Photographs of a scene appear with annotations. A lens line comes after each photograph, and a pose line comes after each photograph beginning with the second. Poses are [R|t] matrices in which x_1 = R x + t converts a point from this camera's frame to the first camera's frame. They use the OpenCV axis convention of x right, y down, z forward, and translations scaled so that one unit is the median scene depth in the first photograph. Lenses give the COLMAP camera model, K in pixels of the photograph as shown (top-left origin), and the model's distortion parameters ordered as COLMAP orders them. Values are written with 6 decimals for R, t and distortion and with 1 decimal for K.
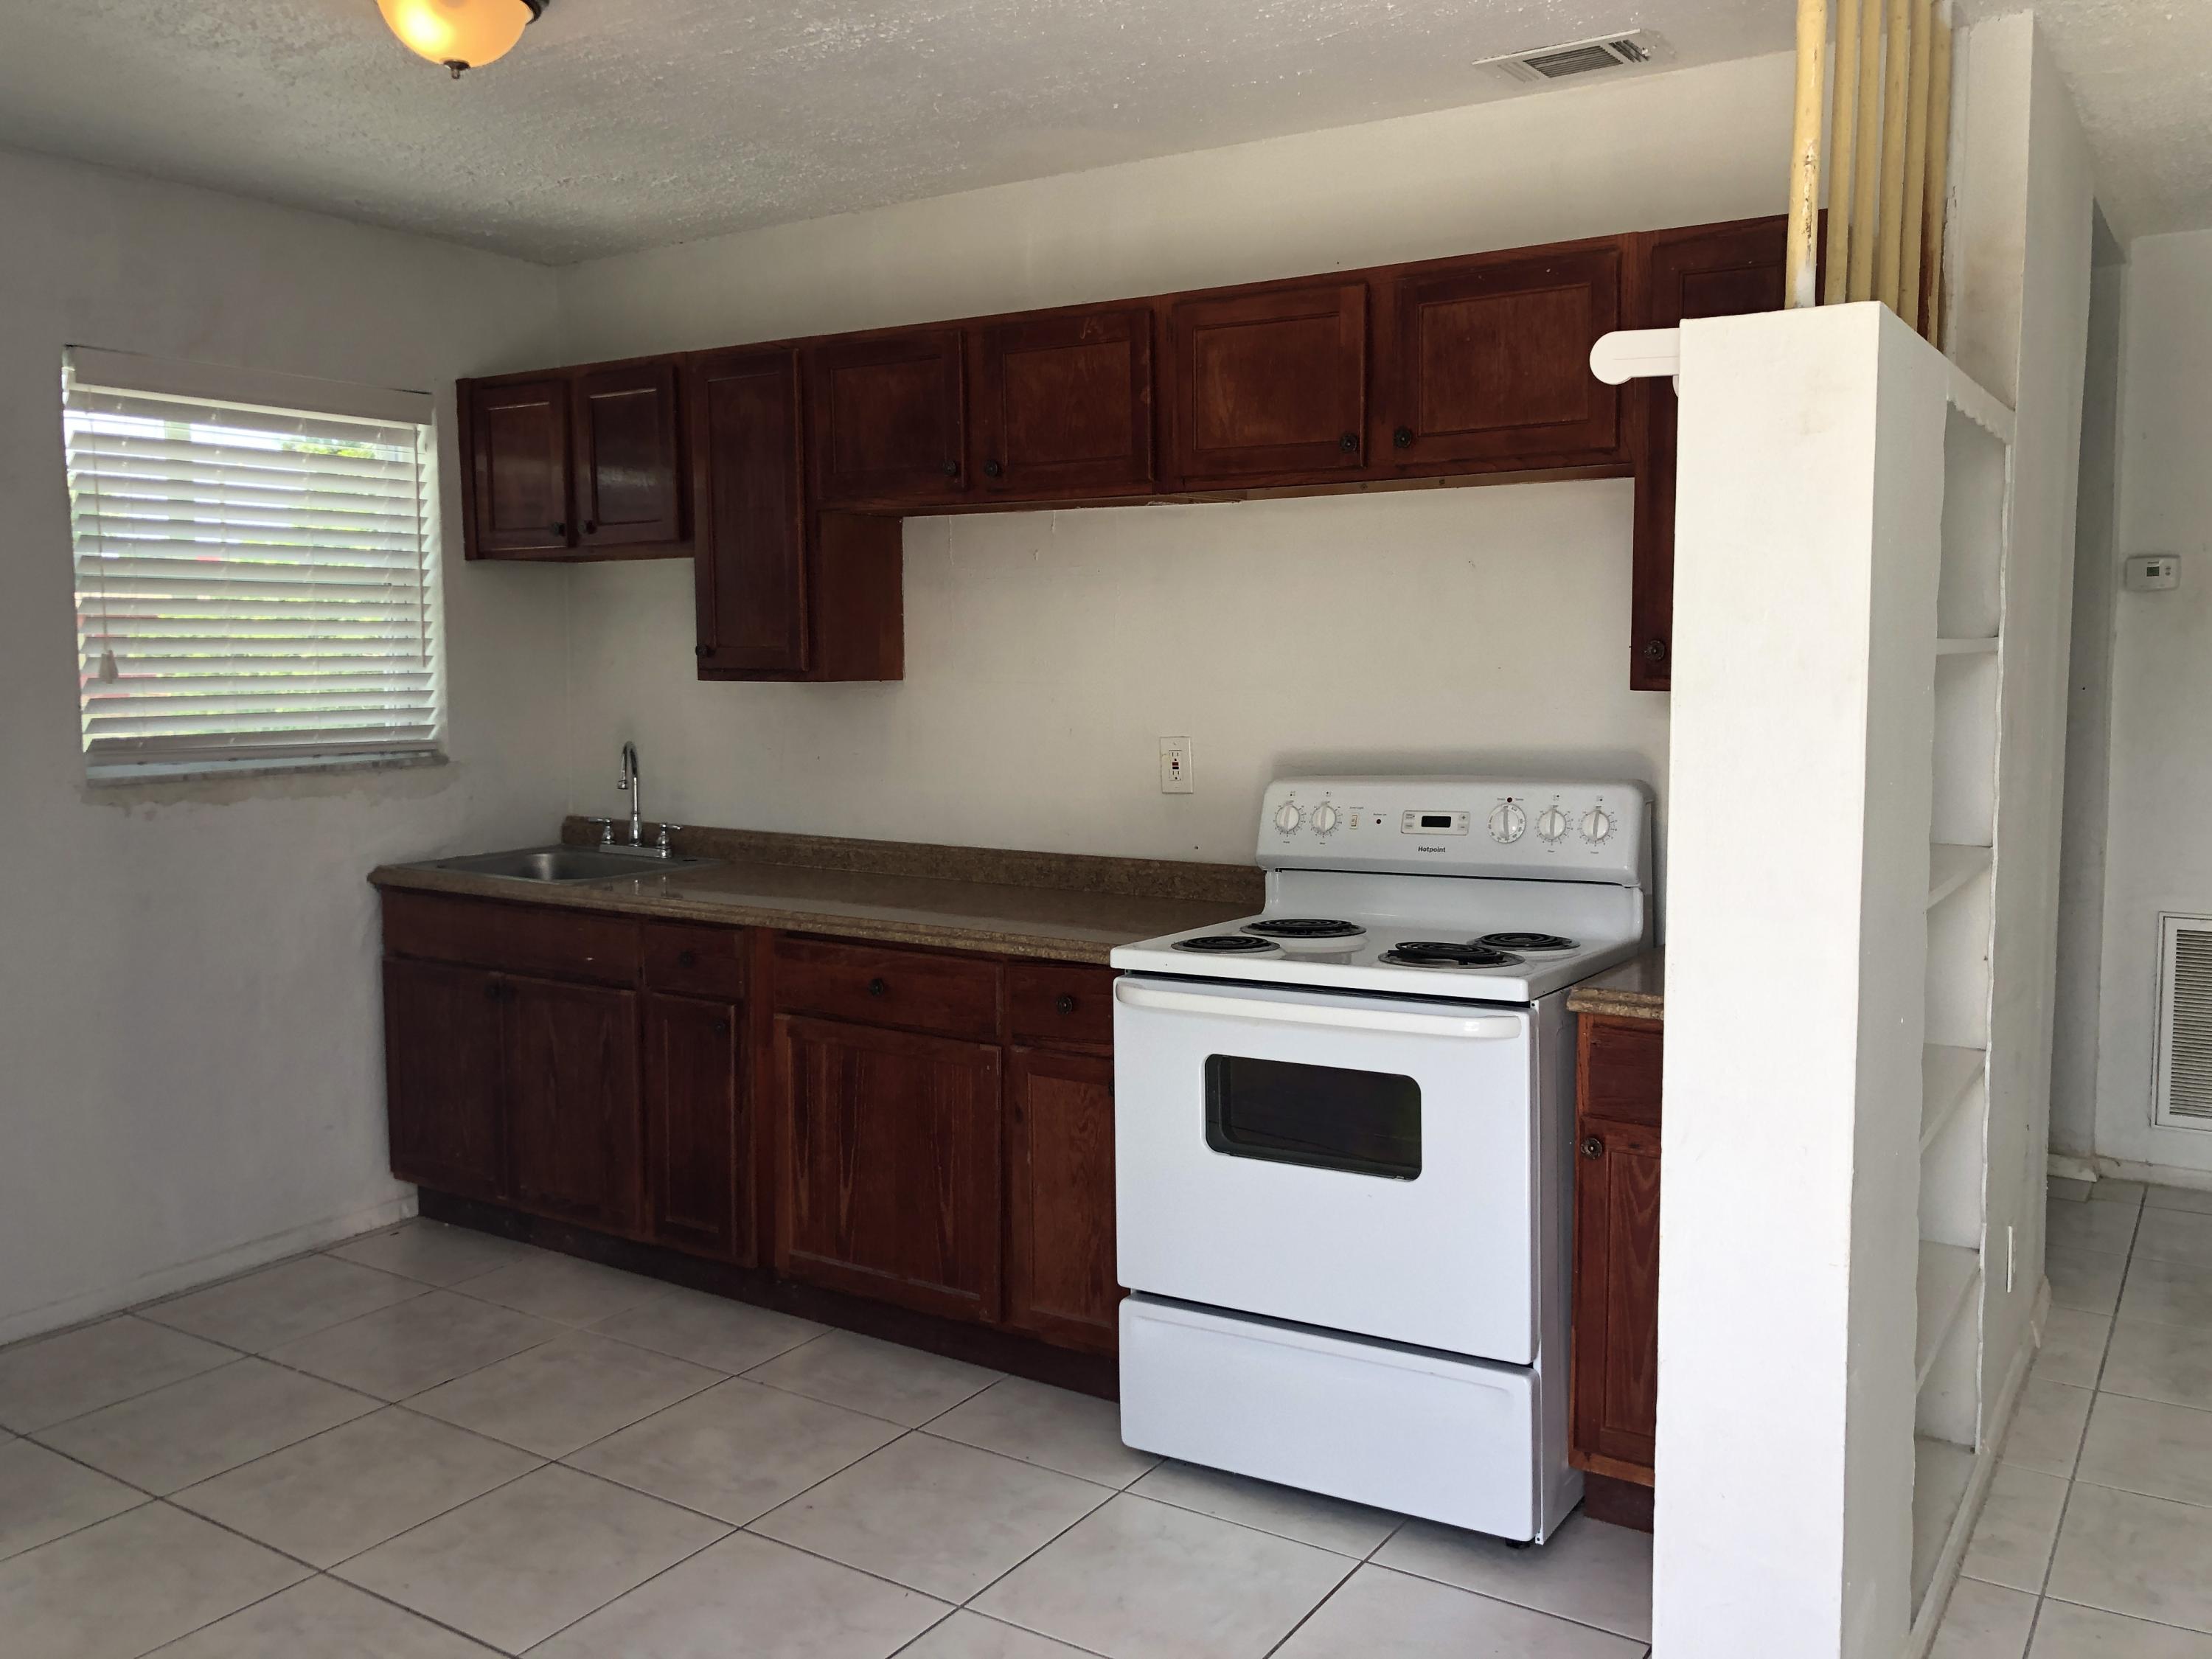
lens RADIAL K [[1844.0, 0, 1099.4], [0, 1844.0, 831.2], [0, 0, 1]] dist [0.042661, -0.047310]
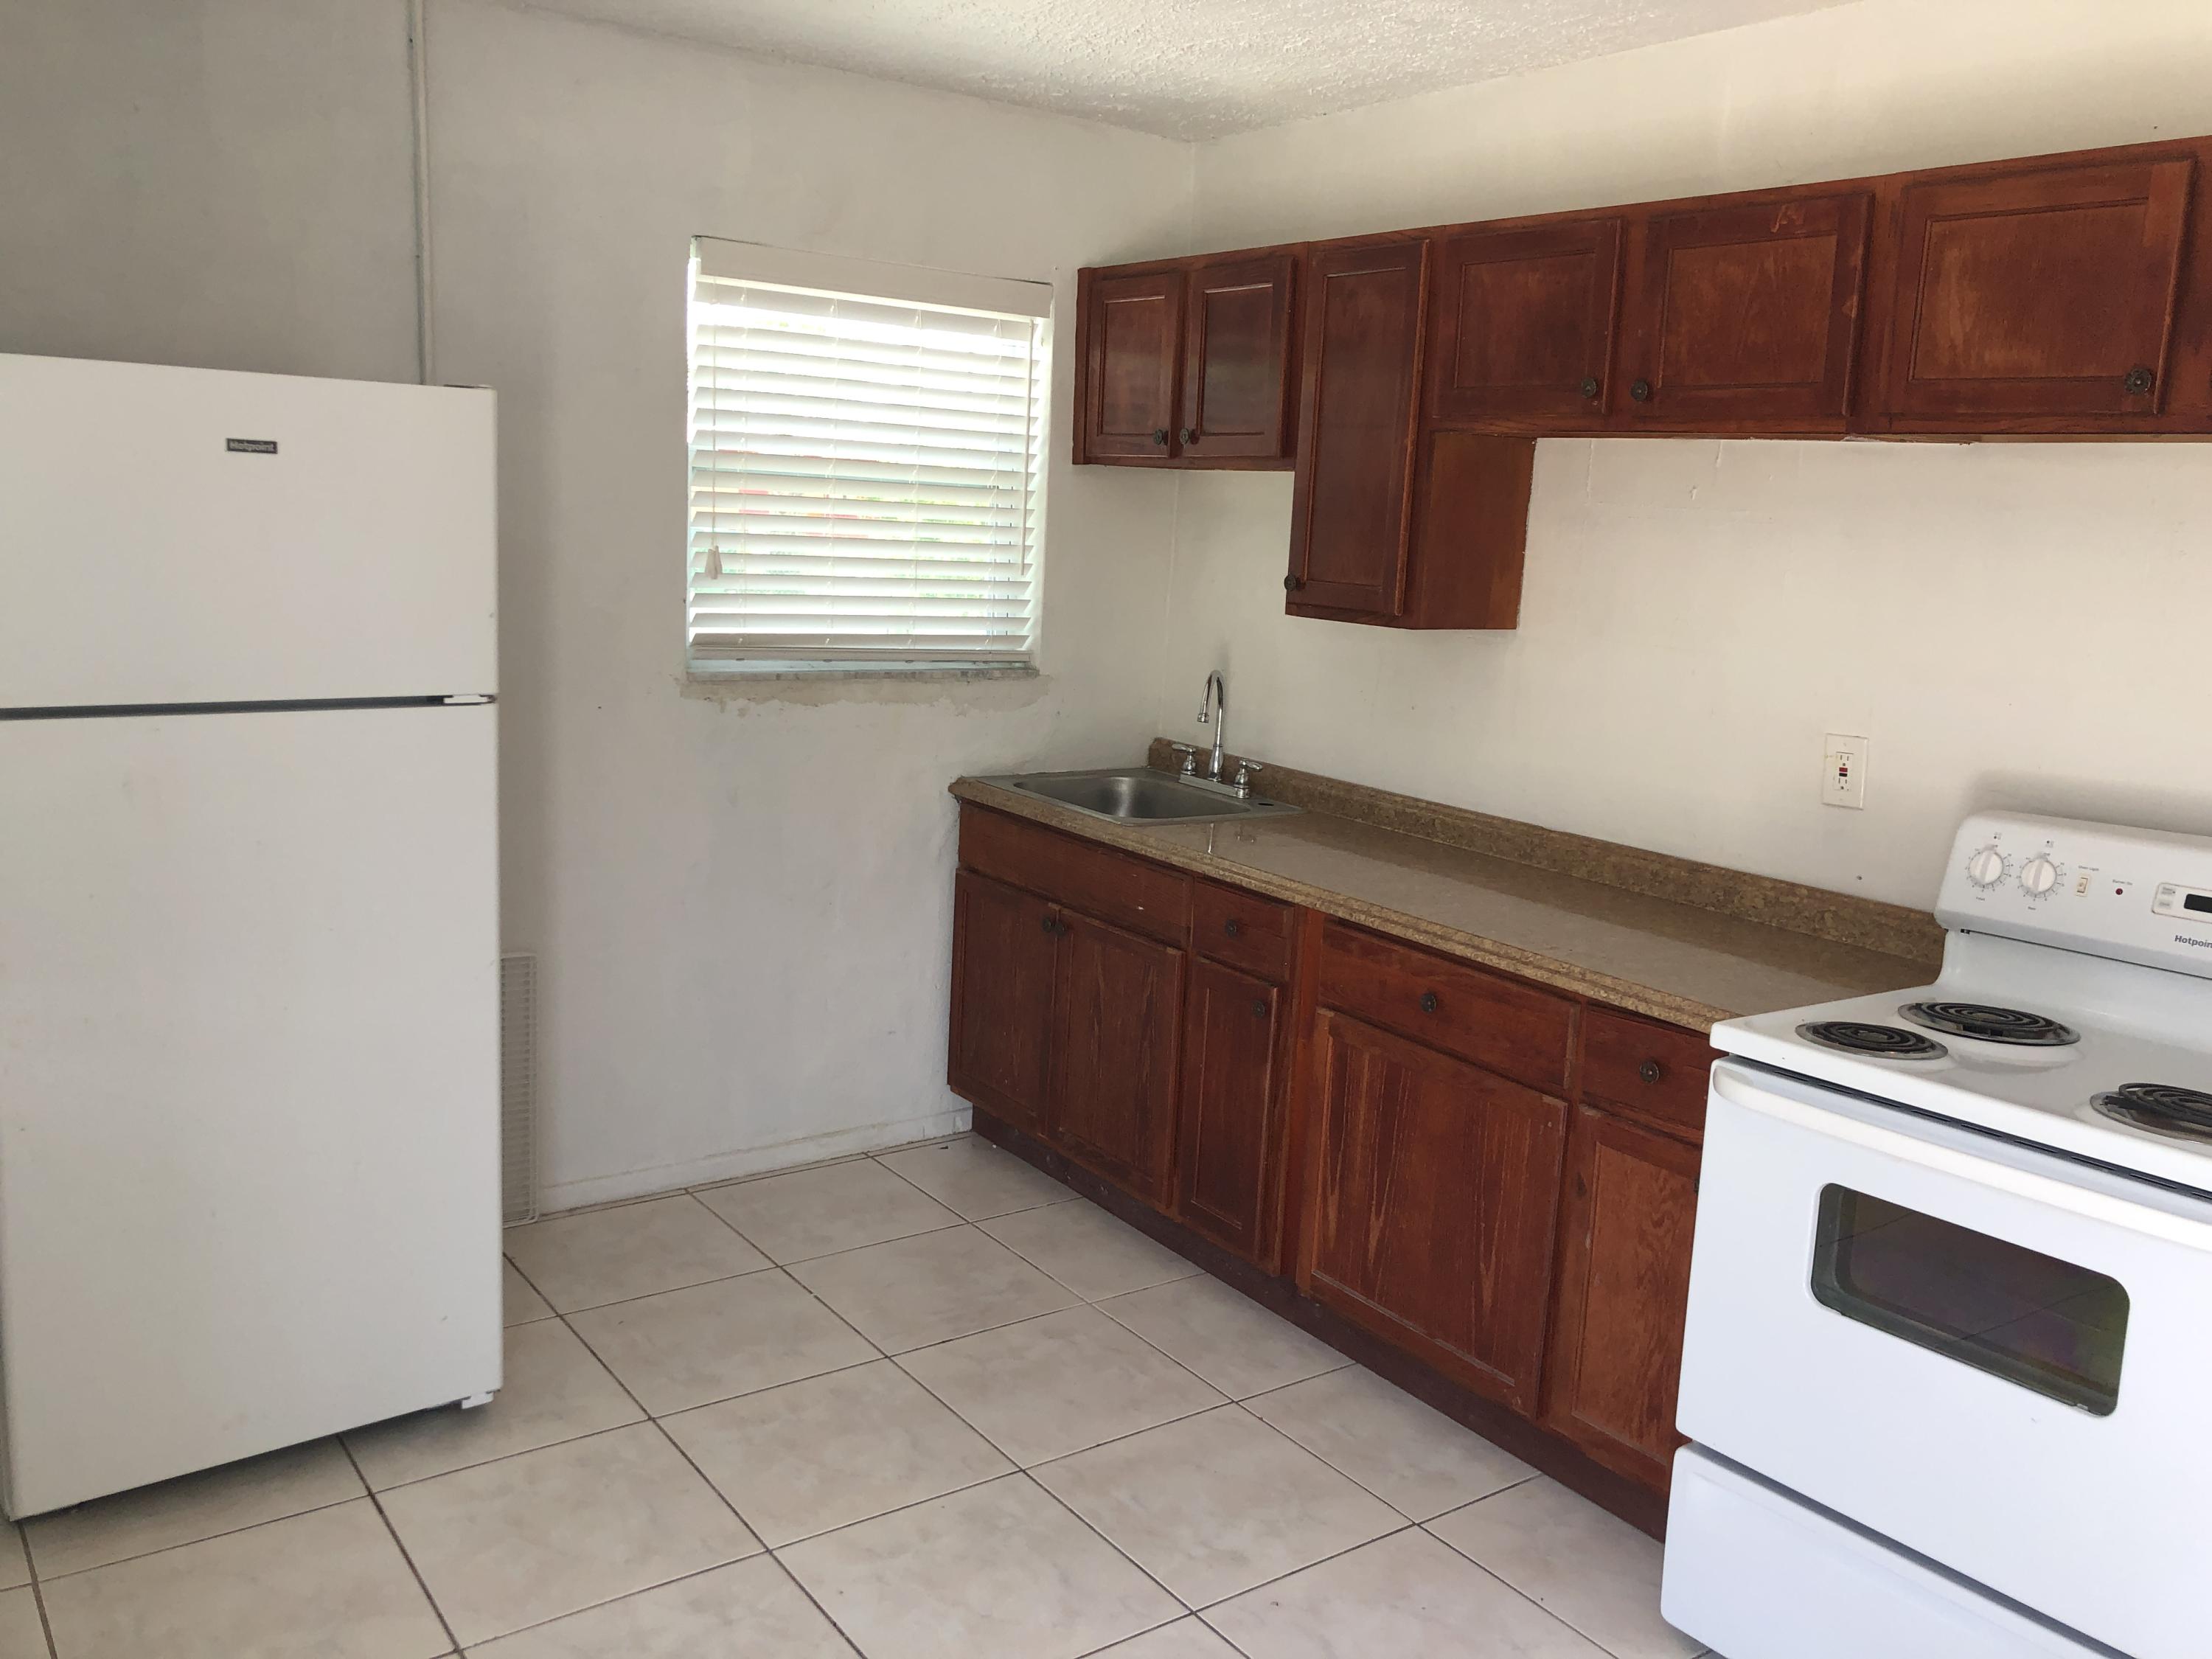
lens RADIAL K [[1844.0, 0, 1111.0], [0, 1844.0, 806.2], [0, 0, 1]] dist [0.042661, -0.047310]
pose [[0.932517, 0.110160, -0.343914, 0.023978], [-0.090641, 0.993250, 0.072380, -0.051042], [0.349566, -0.036323, 0.936207, 0.143069]]
